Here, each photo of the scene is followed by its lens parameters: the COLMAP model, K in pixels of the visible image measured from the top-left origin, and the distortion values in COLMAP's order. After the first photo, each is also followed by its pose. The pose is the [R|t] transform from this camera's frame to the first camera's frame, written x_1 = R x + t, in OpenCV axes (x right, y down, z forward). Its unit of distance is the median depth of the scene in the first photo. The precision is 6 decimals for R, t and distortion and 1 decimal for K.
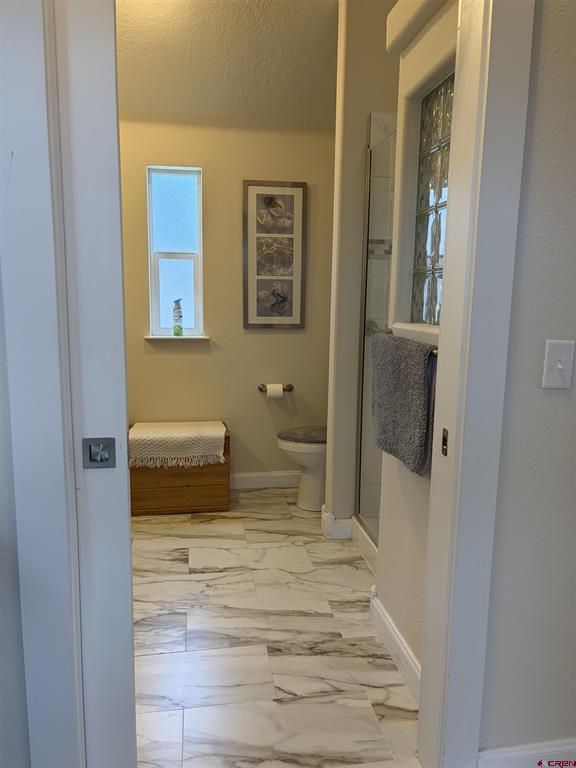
lens RADIAL K [[580.2, 0, 287.5], [0, 580.2, 384.1], [0, 0, 1]] dist [0.043761, -0.032326]
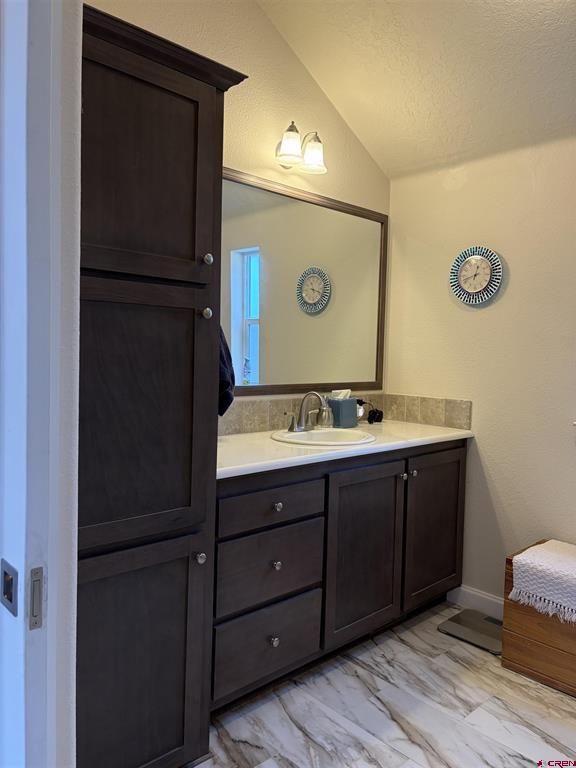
lens RADIAL K [[580.2, 0, 287.2], [0, 580.2, 383.6], [0, 0, 1]] dist [0.043761, -0.032326]
pose [[0.568221, 0.047424, -0.821508, 0.159735], [-0.141538, 0.989092, -0.040800, -0.055373], [0.810612, 0.139458, 0.568735, 0.326595]]
